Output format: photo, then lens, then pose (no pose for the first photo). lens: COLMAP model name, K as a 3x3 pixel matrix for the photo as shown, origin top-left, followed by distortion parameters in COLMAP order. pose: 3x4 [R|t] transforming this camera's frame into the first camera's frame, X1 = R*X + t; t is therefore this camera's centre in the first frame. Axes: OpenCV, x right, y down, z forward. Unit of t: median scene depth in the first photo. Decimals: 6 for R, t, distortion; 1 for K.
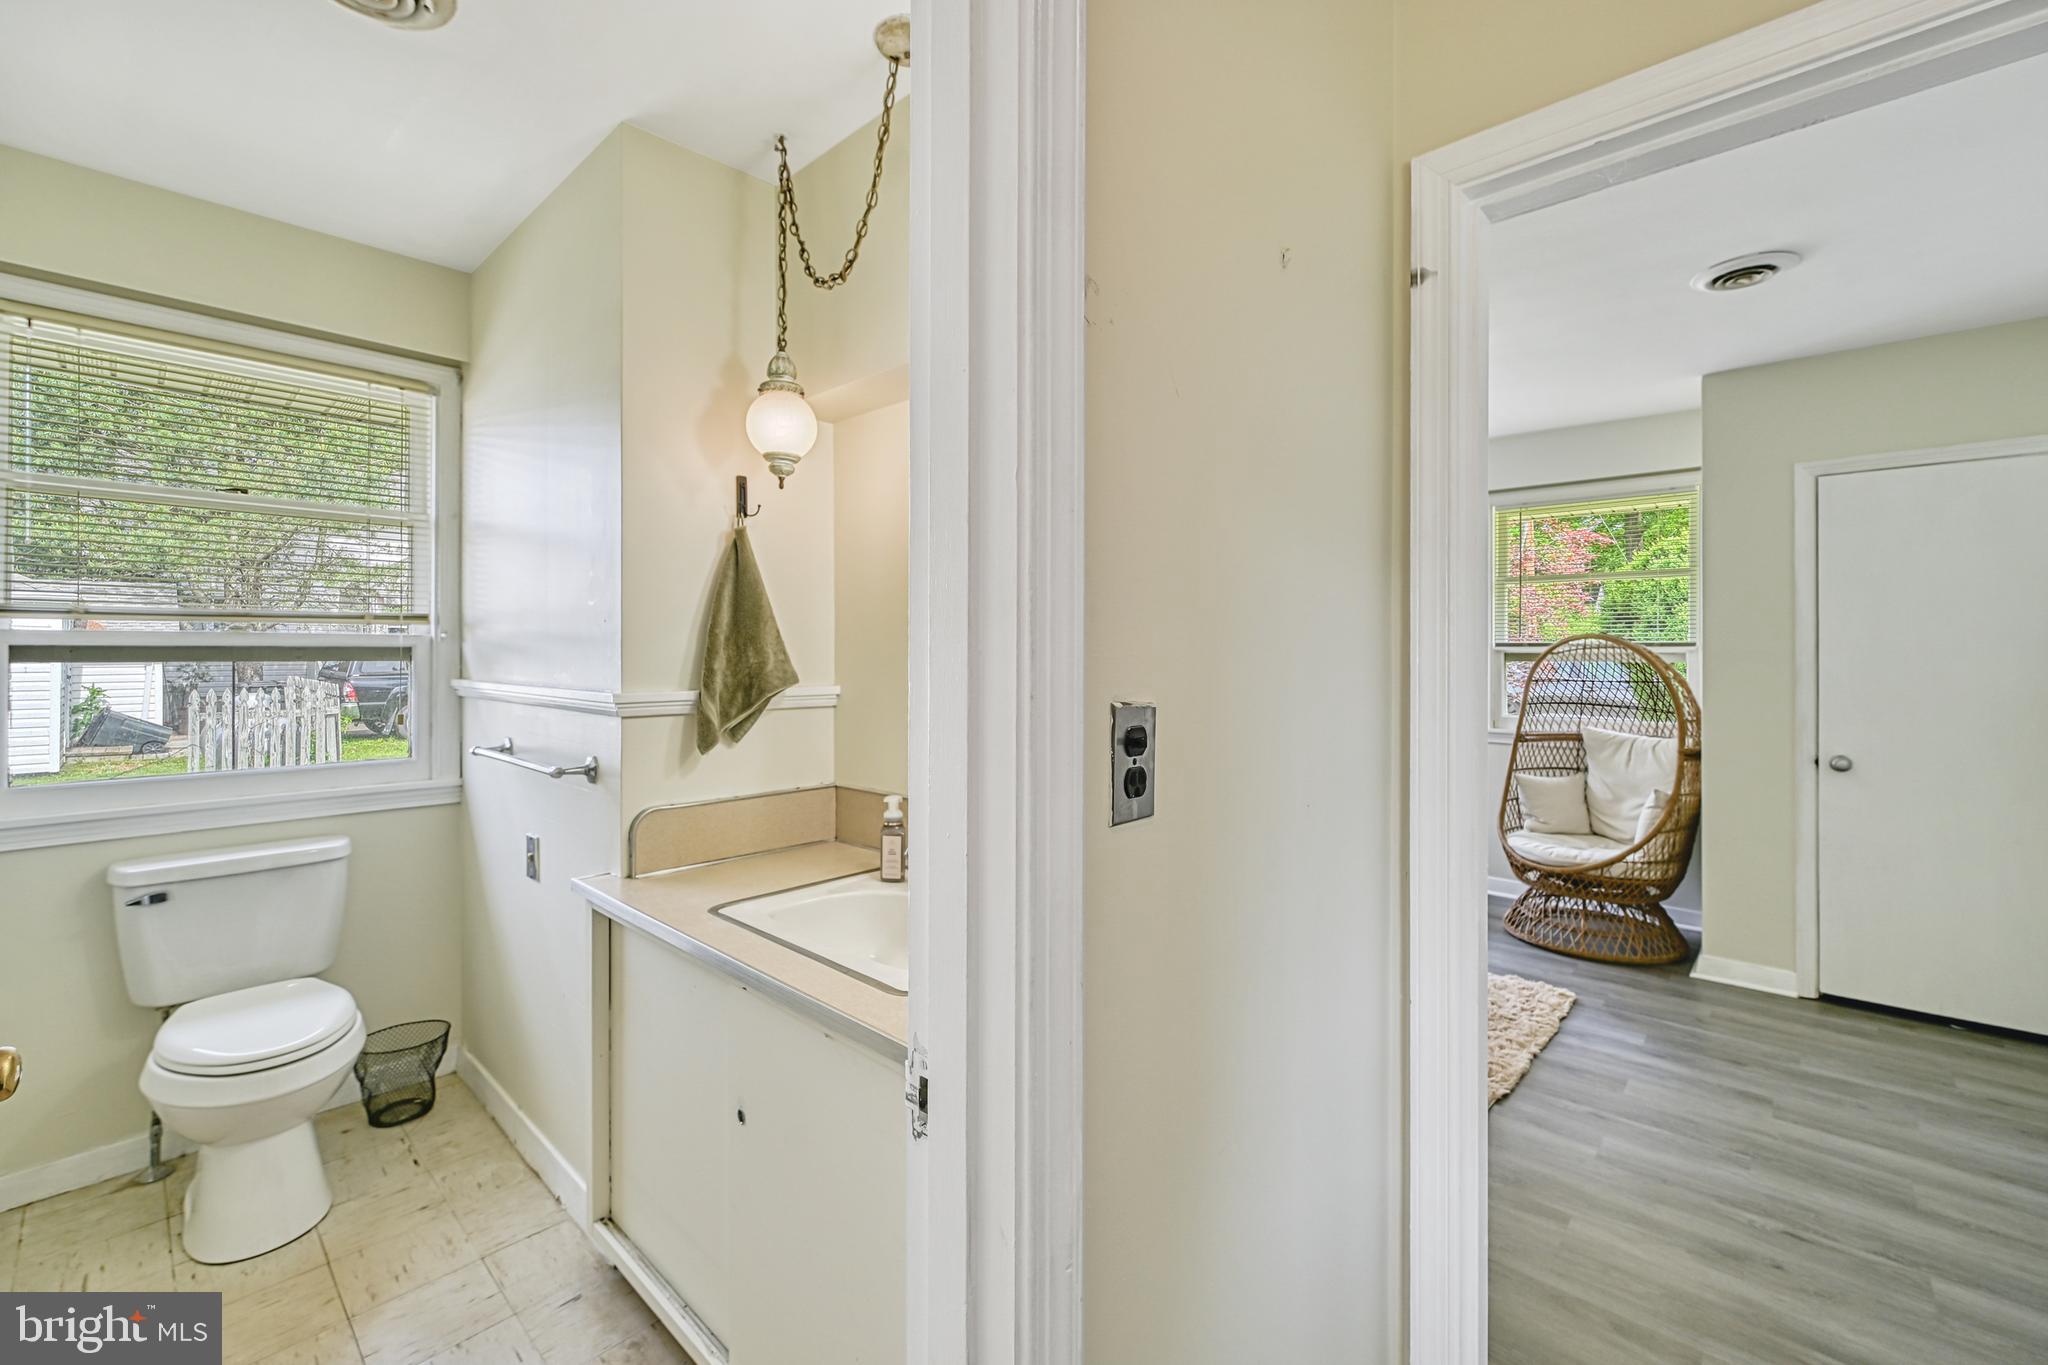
lens RADIAL K [[816.7, 0, 1031.8], [0, 816.7, 657.1], [0, 0, 1]] dist [-0.002123, -0.000527]
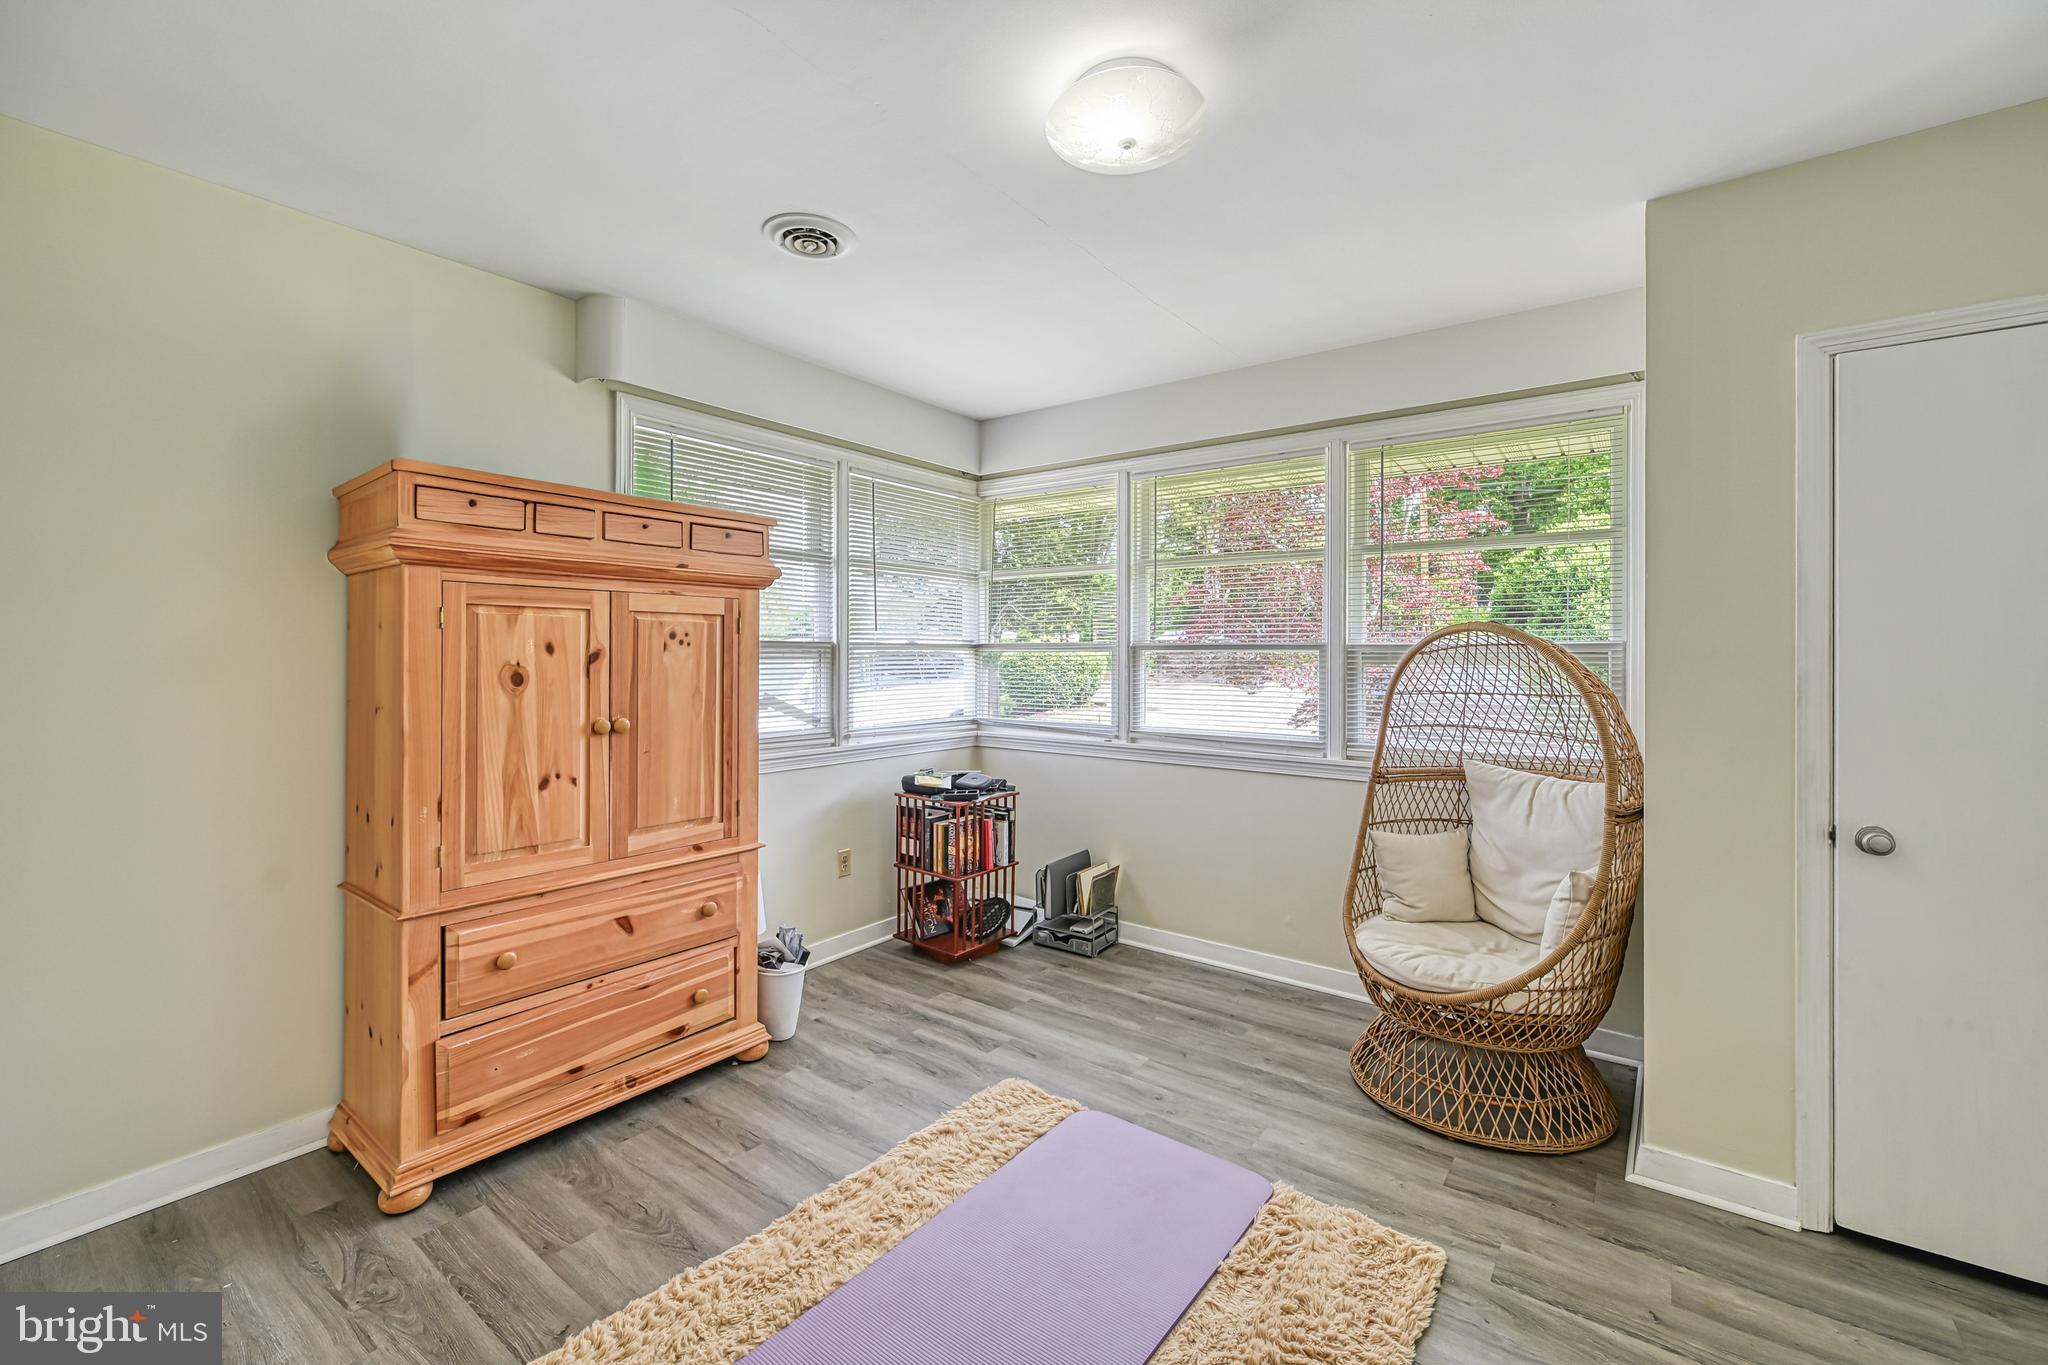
lens RADIAL K [[816.7, 0, 1031.8], [0, 816.7, 657.1], [0, 0, 1]] dist [-0.002123, -0.000527]
pose [[0.995432, 0.000762, 0.095466, 0.294781], [-0.000754, 1.000000, -0.000122, -0.000710], [-0.095466, 0.000049, 0.995433, 0.419826]]
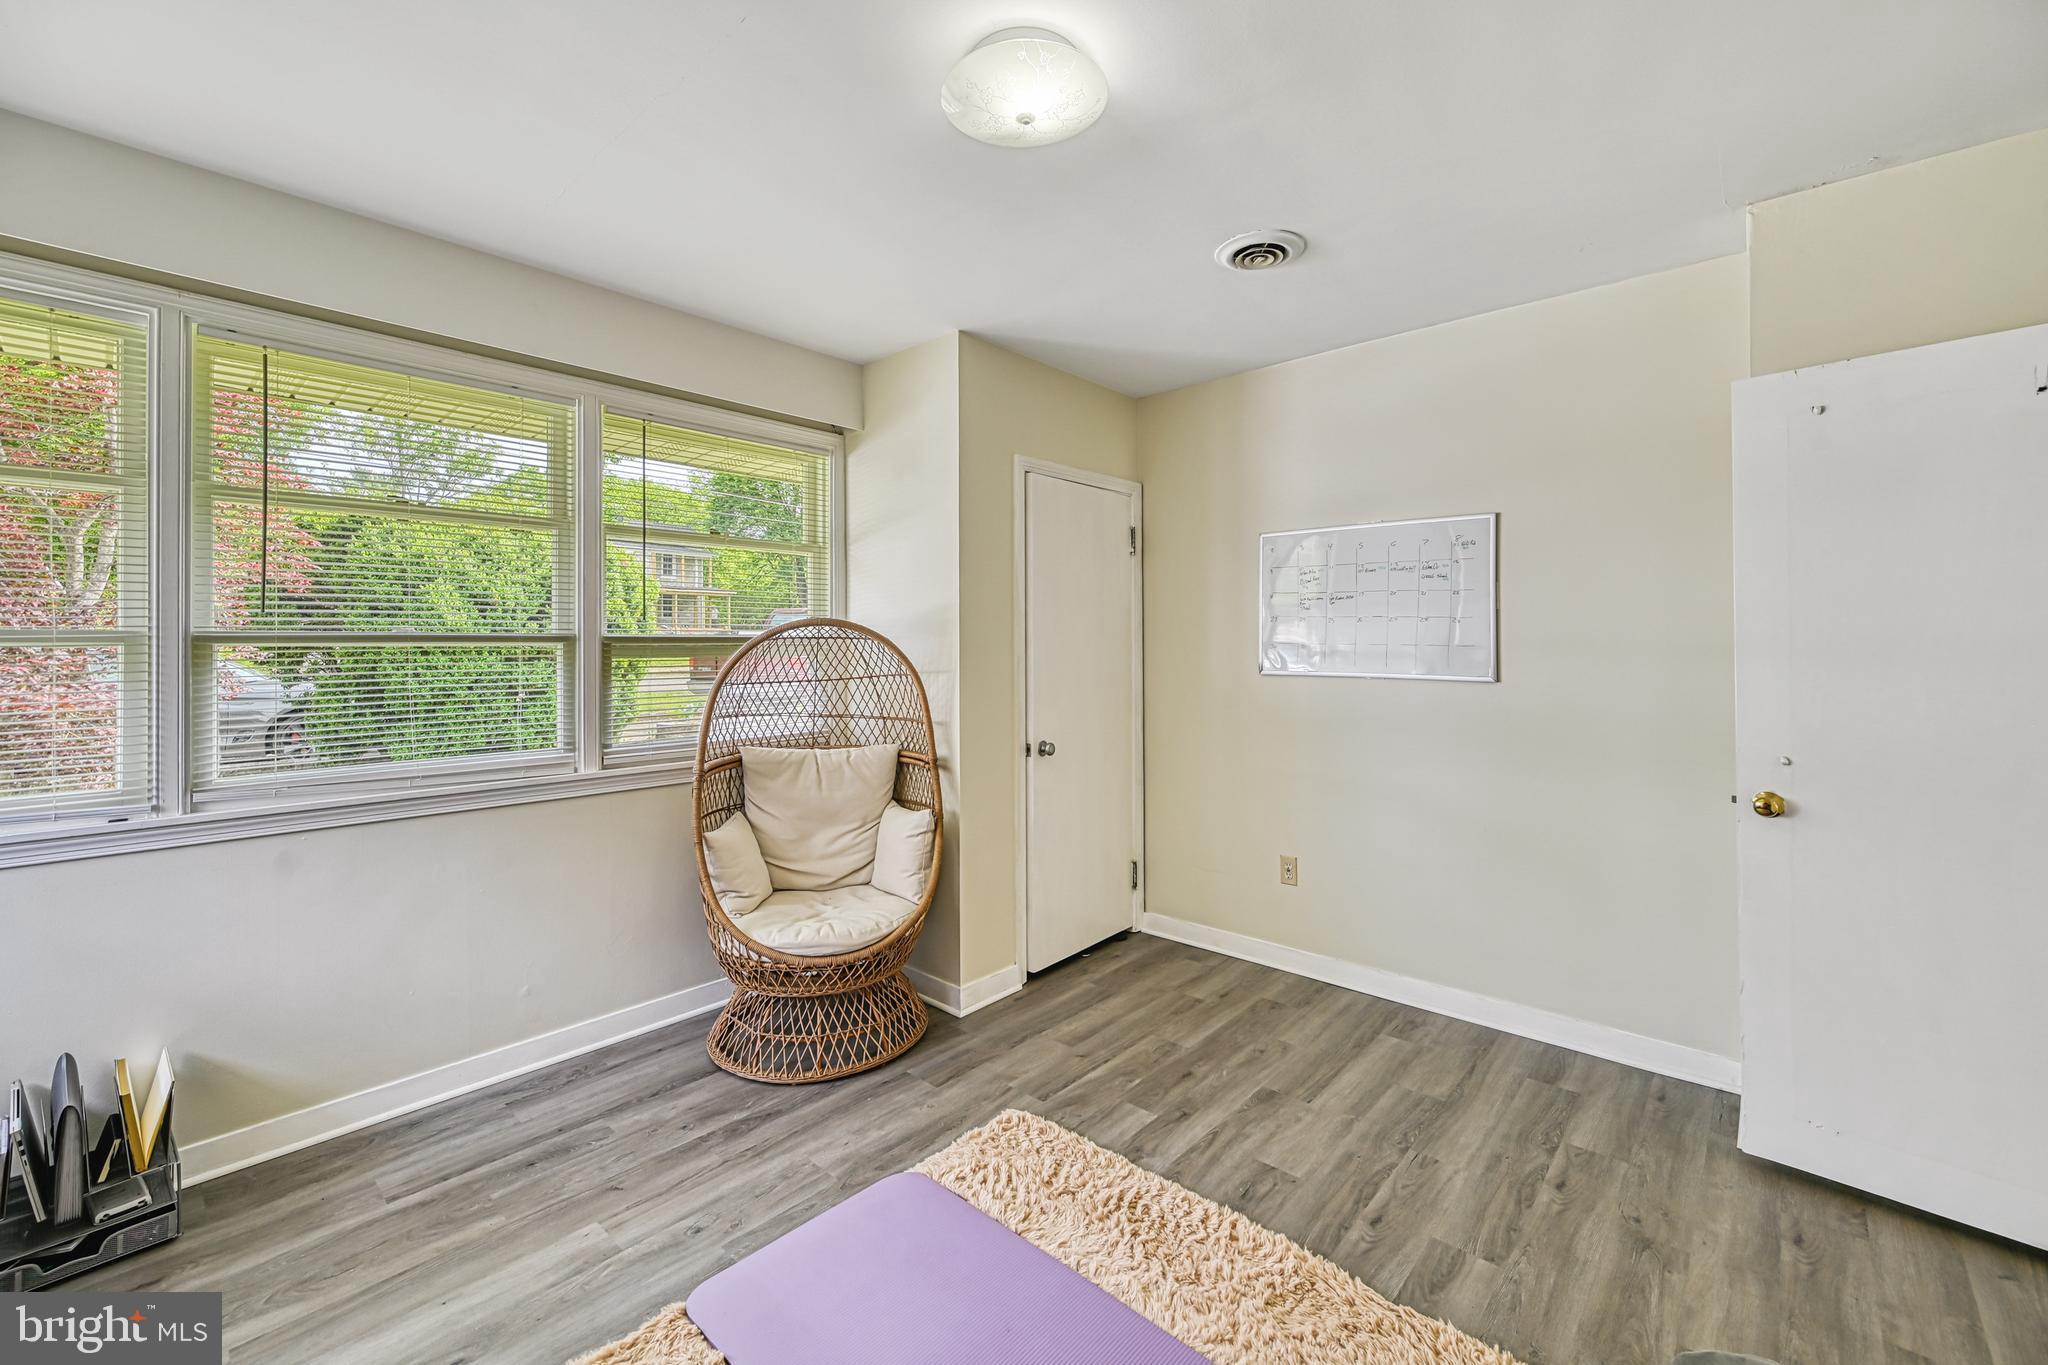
lens RADIAL K [[843.1, 0, 1034.8], [0, 843.1, 643.9], [0, 0, 1]] dist [-0.023216, 0.006103]
pose [[0.000619, -0.001941, 0.999998, -0.081901], [0.008731, 0.999960, 0.001935, -0.005367], [-0.999962, 0.008730, 0.000636, 0.891970]]
